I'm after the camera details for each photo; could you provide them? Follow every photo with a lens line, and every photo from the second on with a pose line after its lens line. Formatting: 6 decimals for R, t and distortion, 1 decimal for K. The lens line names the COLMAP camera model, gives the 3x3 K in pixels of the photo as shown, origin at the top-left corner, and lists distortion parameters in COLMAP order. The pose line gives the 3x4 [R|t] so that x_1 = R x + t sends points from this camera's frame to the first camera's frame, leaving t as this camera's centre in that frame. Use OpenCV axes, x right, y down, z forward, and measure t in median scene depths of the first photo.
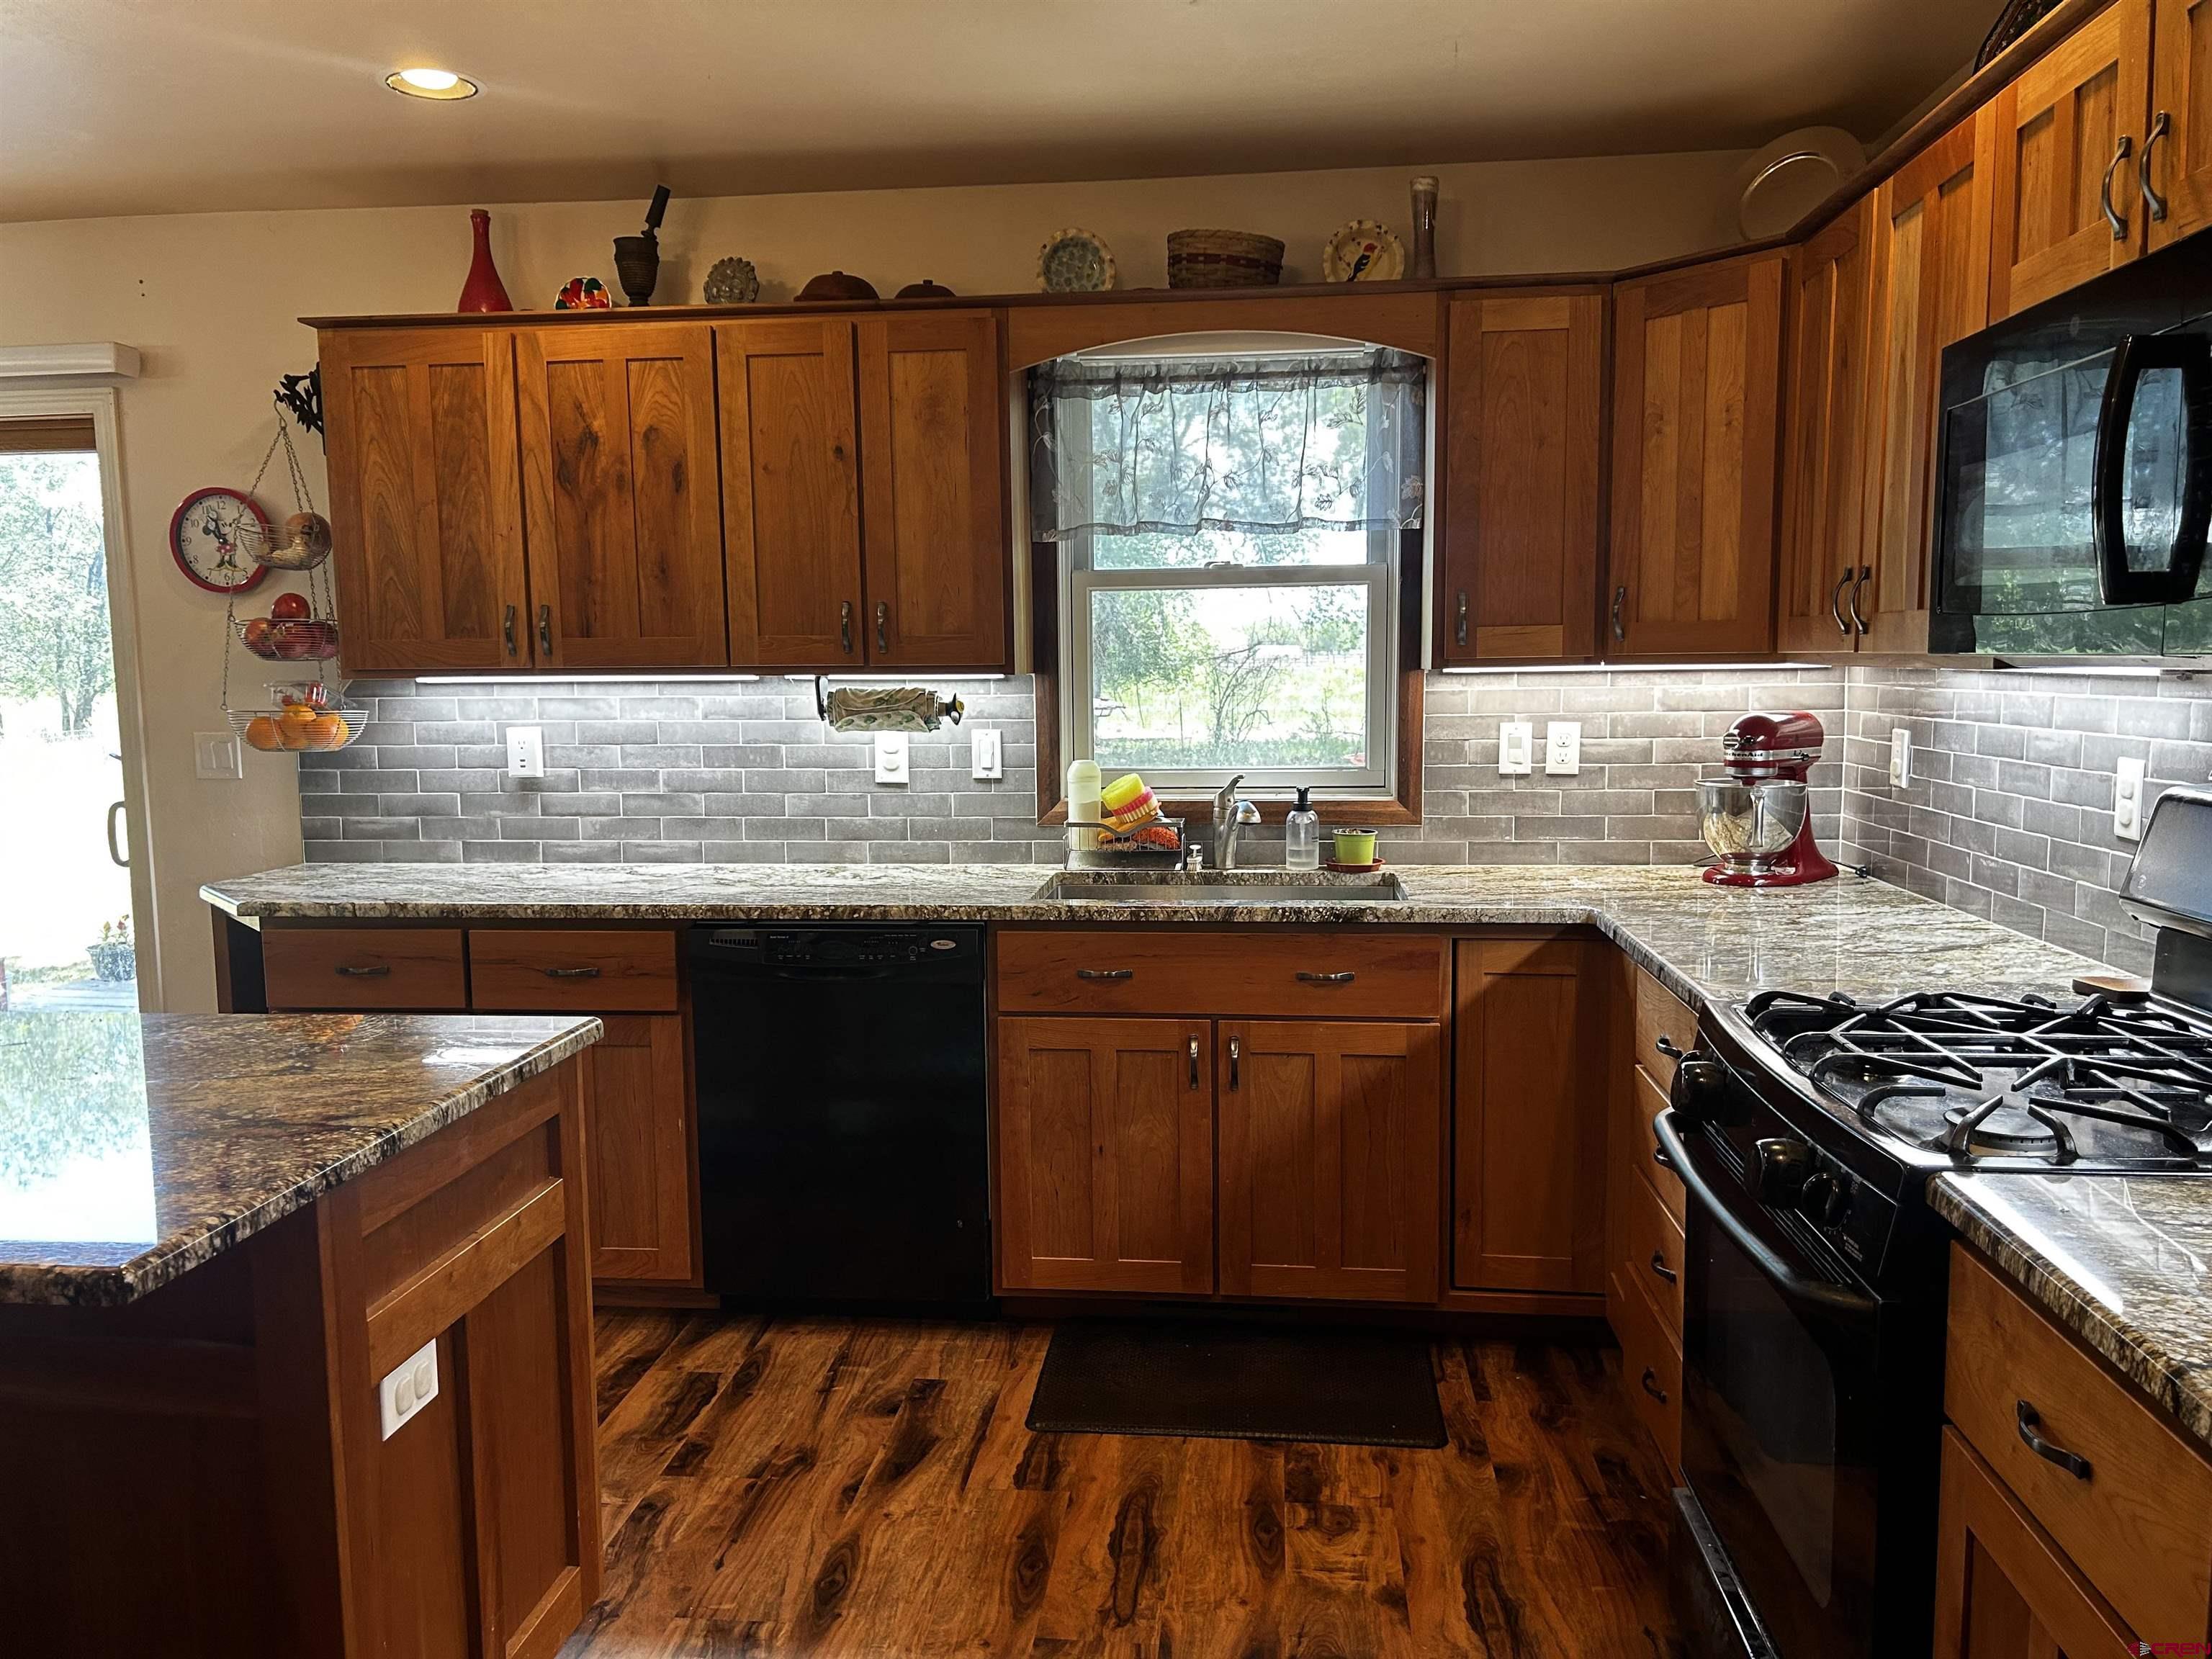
lens RADIAL K [[1657.0, 0, 1102.9], [0, 1657.0, 837.9], [0, 0, 1]] dist [0.046226, -0.046453]
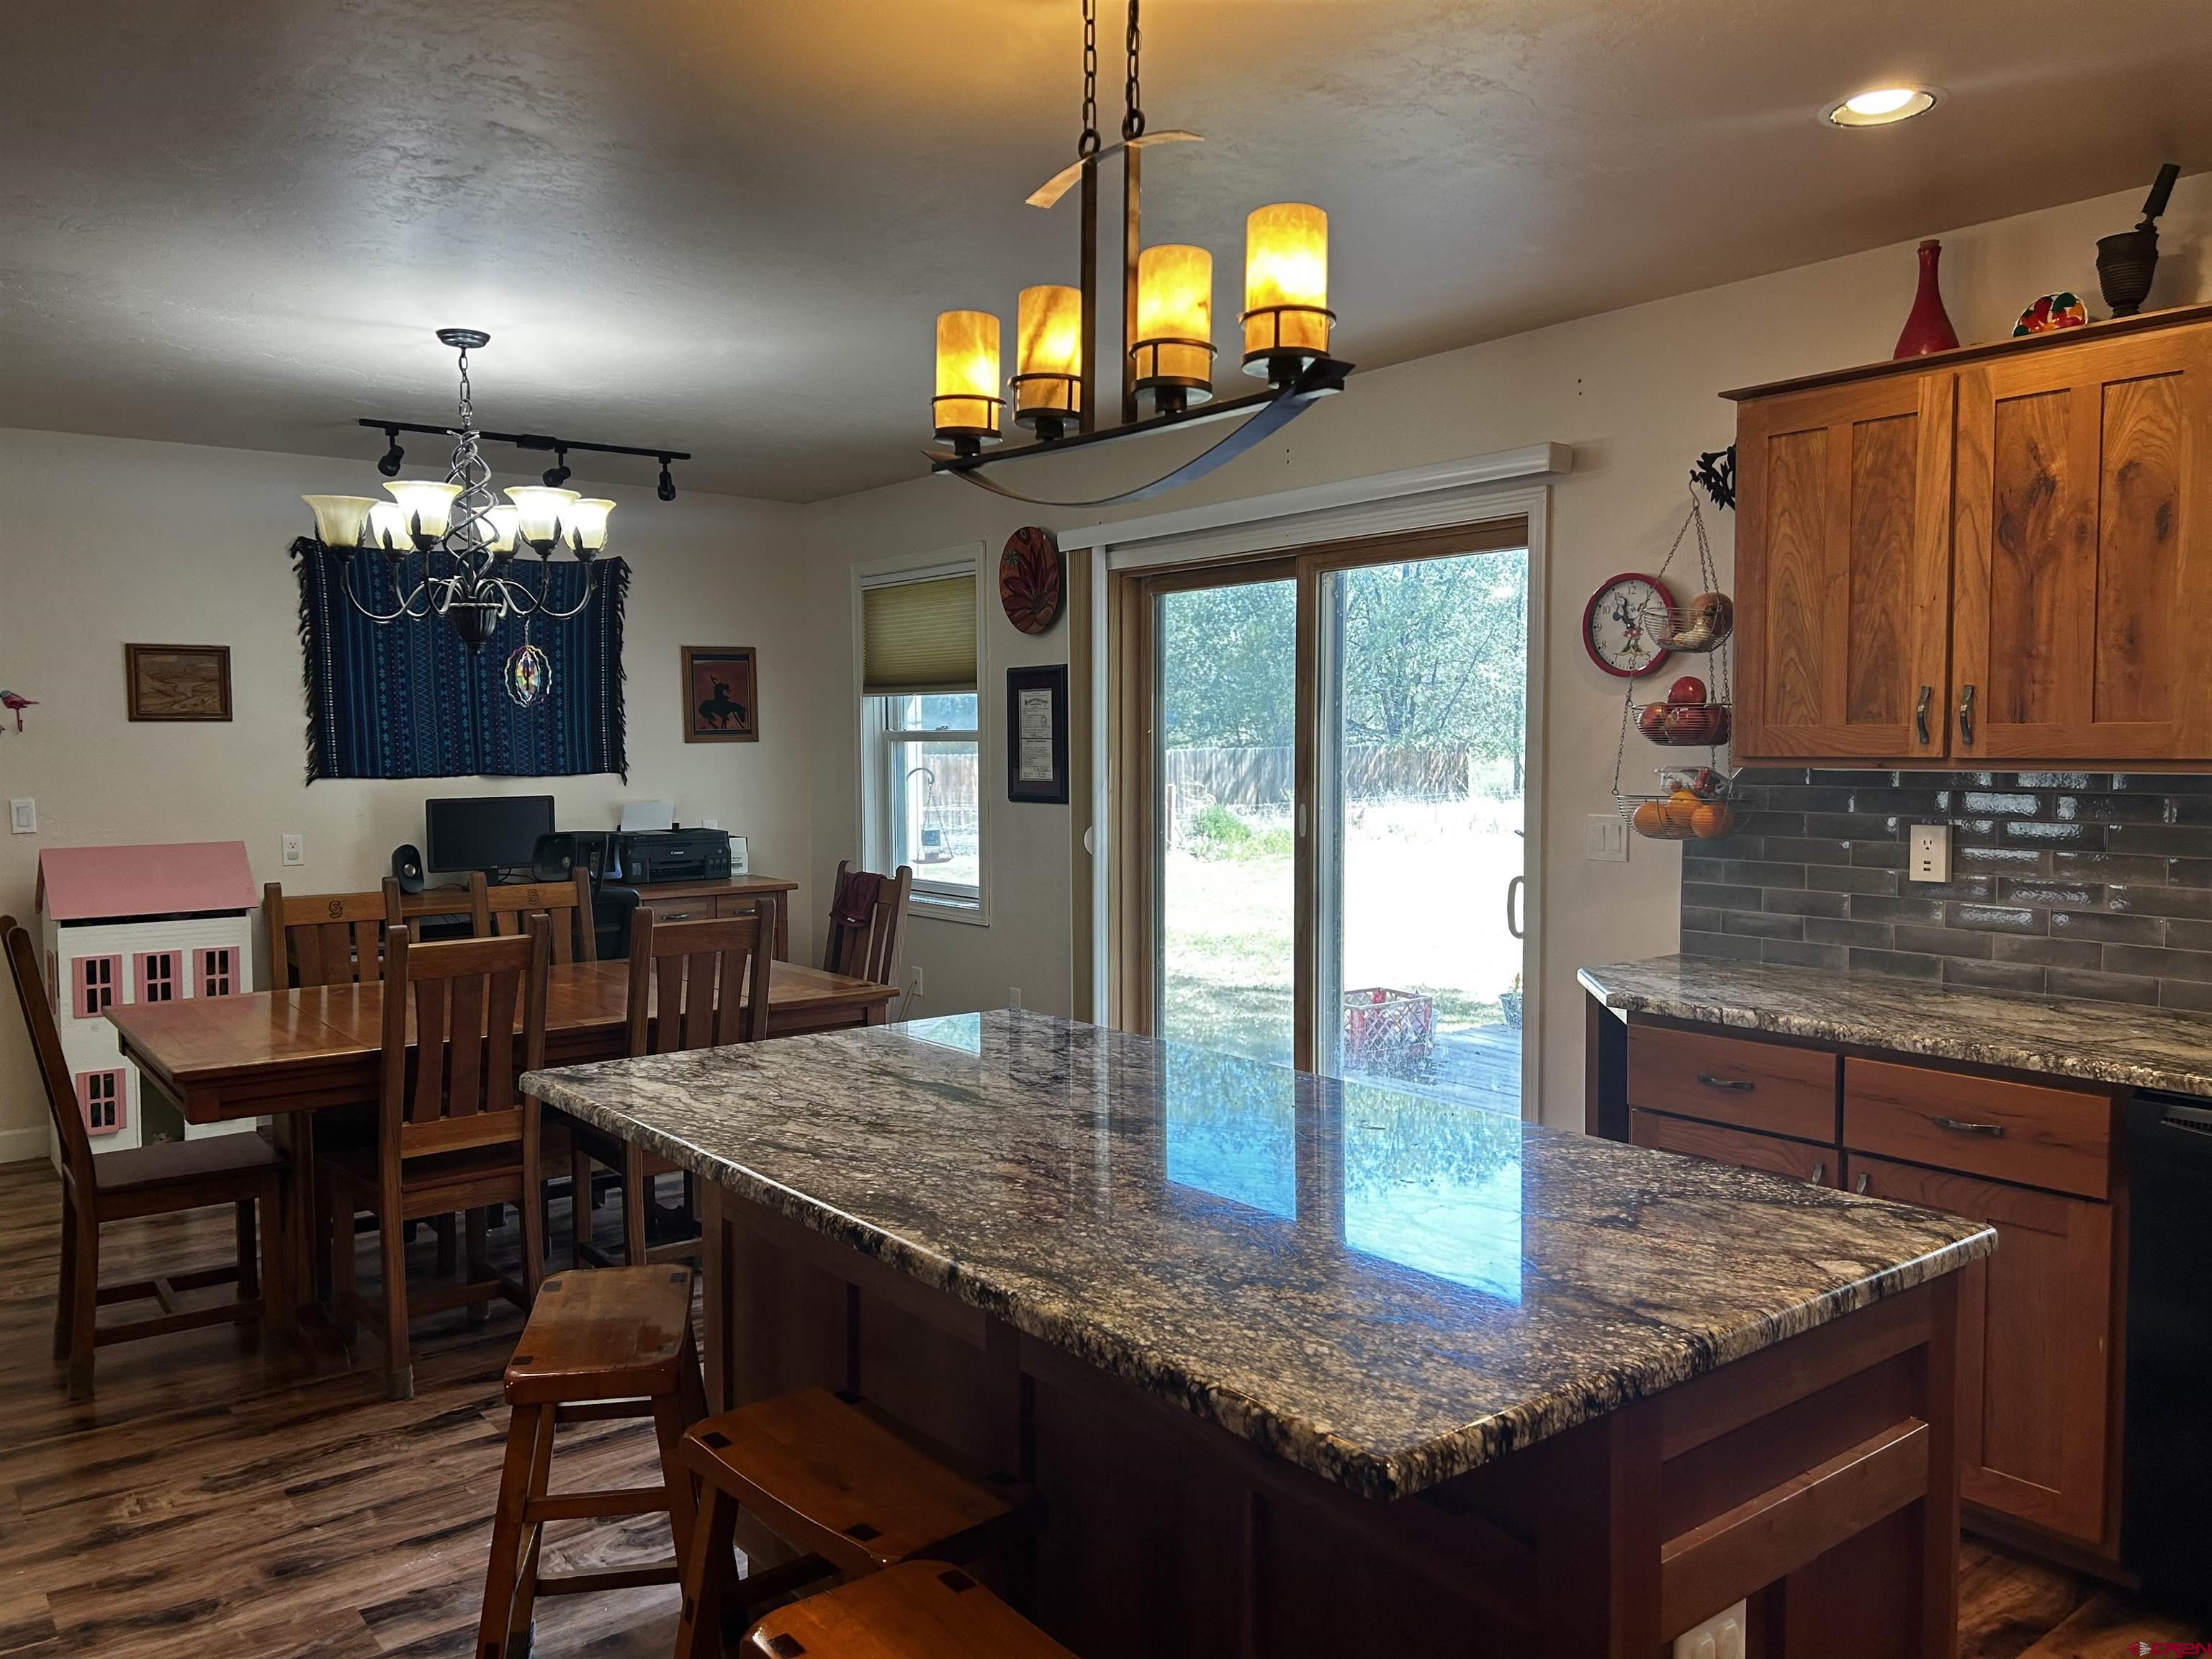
lens RADIAL K [[1657.0, 0, 1082.0], [0, 1657.0, 838.9], [0, 0, 1]] dist [0.046226, -0.046453]
pose [[0.688355, 0.053251, -0.723417, -0.024356], [-0.081018, 0.996706, -0.003724, -0.021480], [0.720835, 0.061173, 0.690402, 0.087812]]
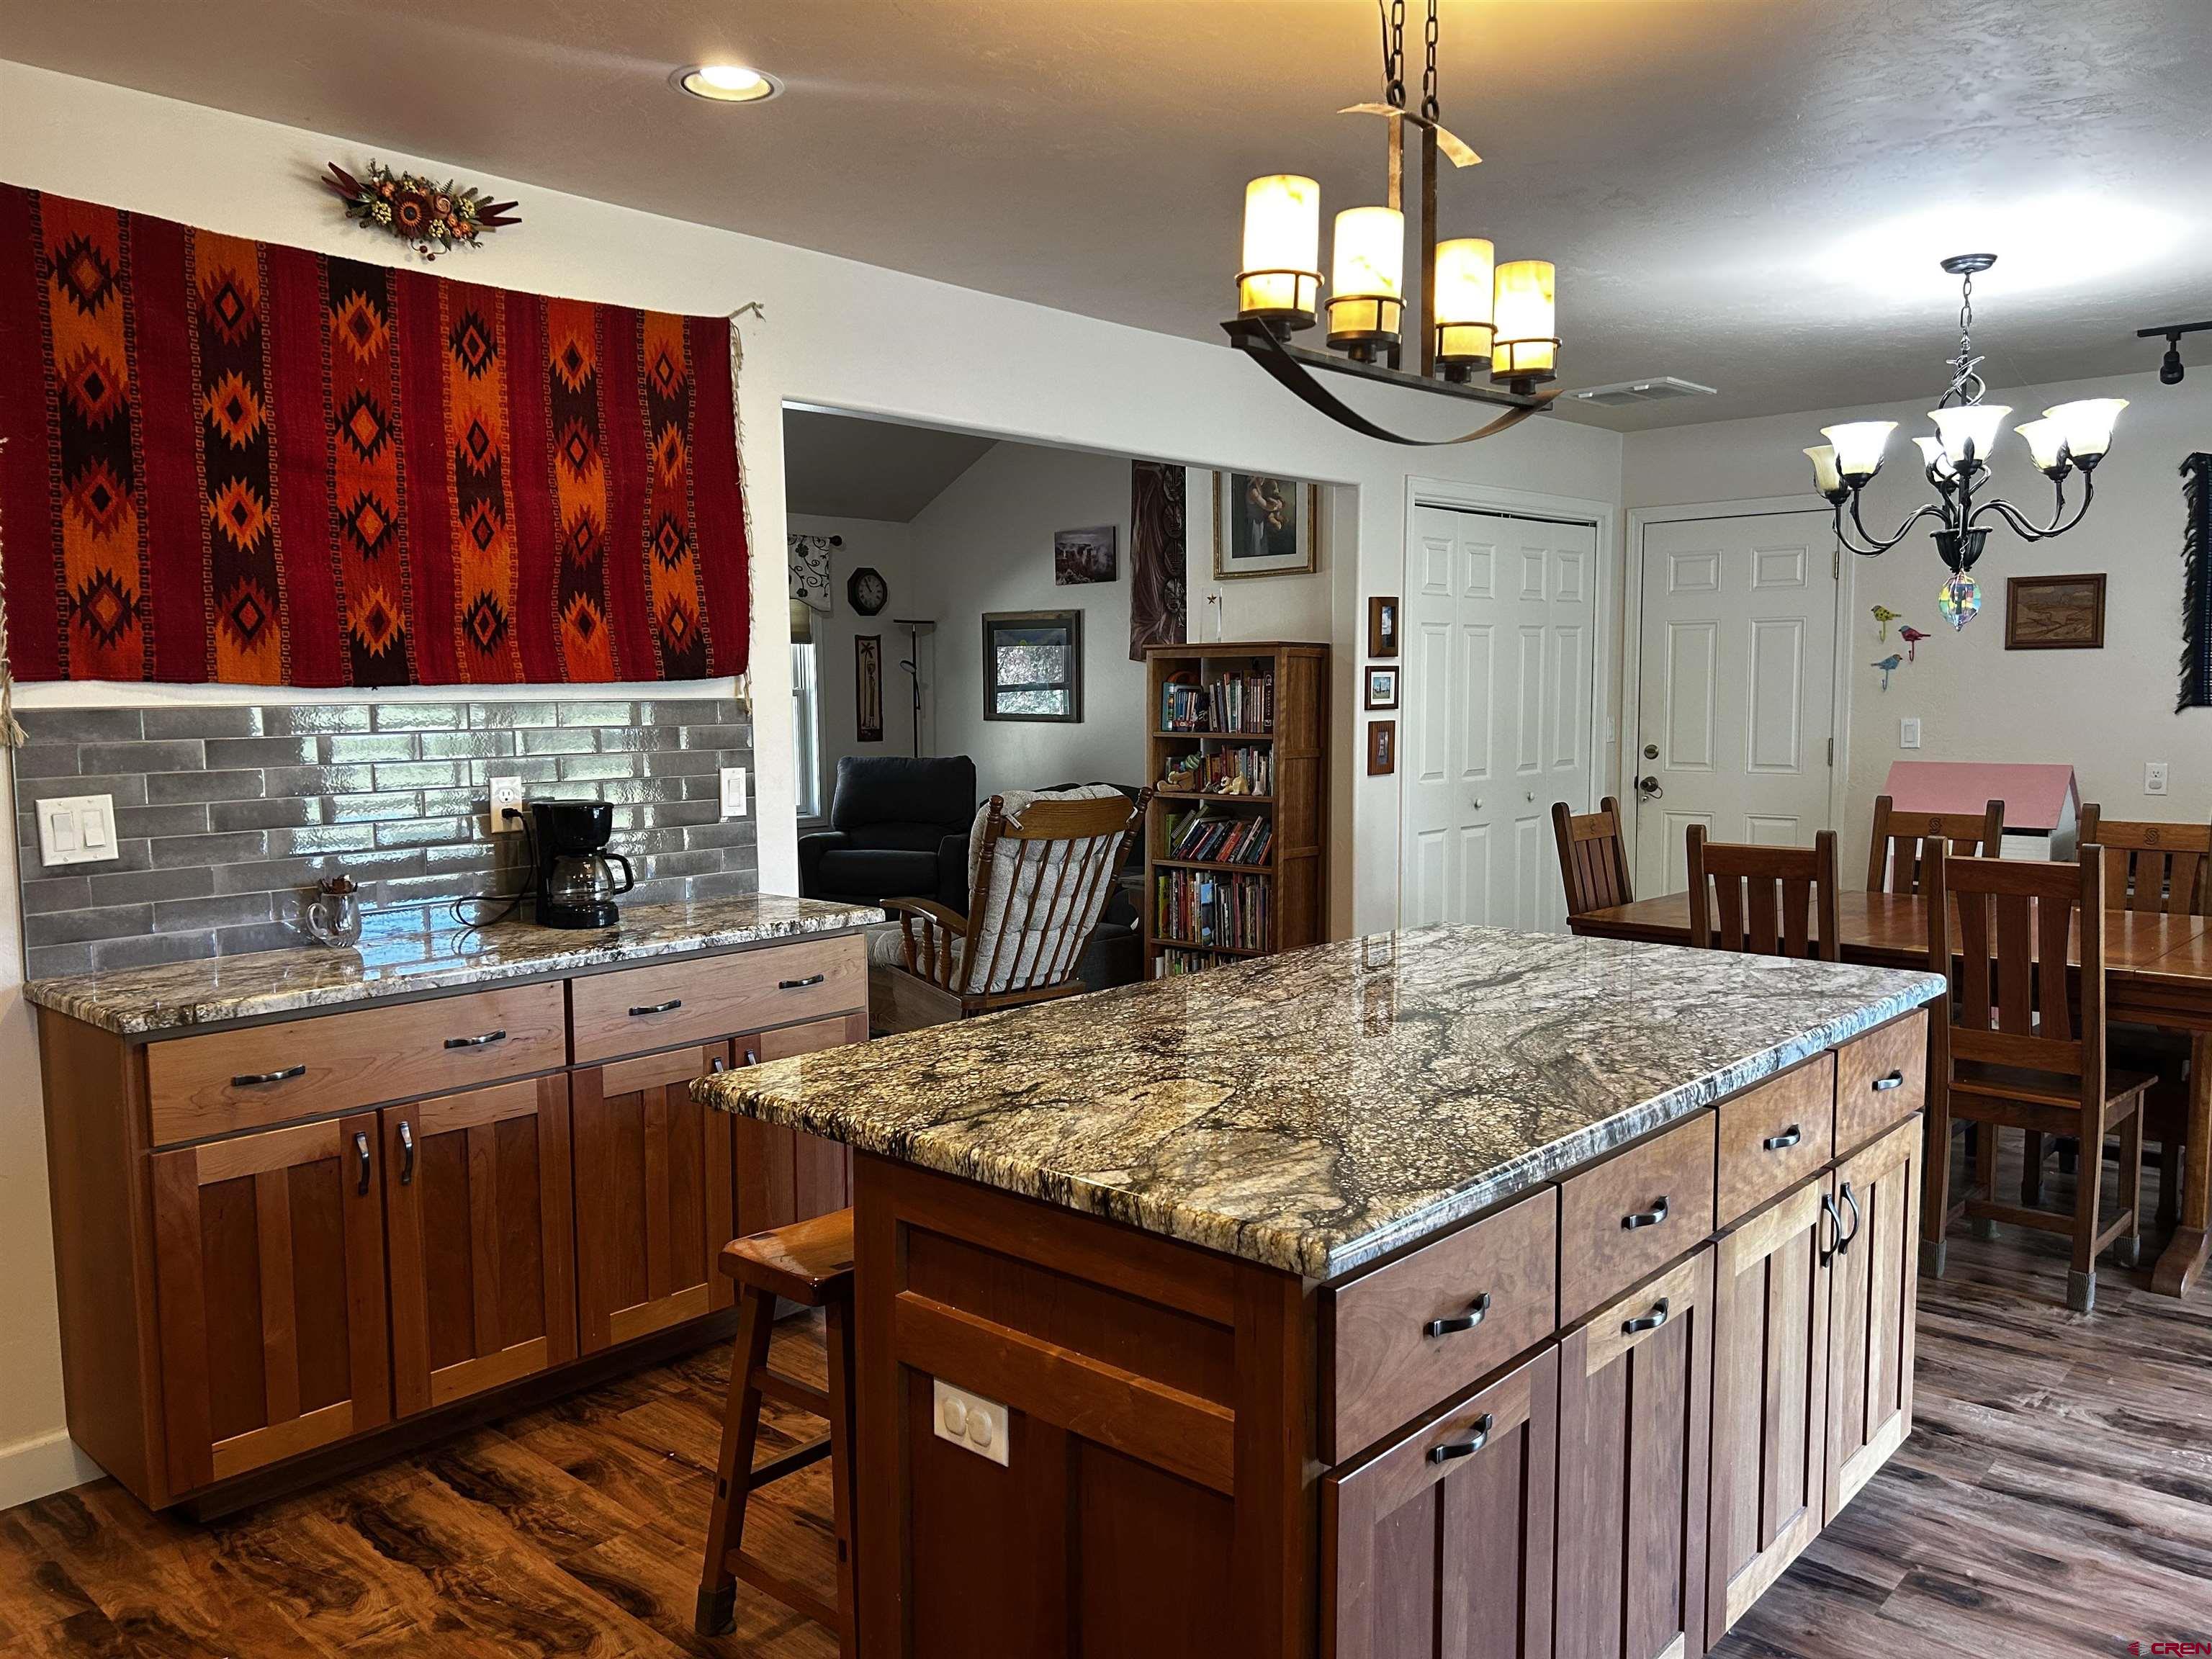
lens RADIAL K [[1657.0, 0, 1085.7], [0, 1657.0, 828.5], [0, 0, 1]] dist [0.046226, -0.046453]
pose [[-0.601410, 0.084677, -0.794441, 0.148324], [-0.070901, 0.984788, 0.158639, -0.088203], [0.795789, 0.151733, -0.586257, 0.784875]]
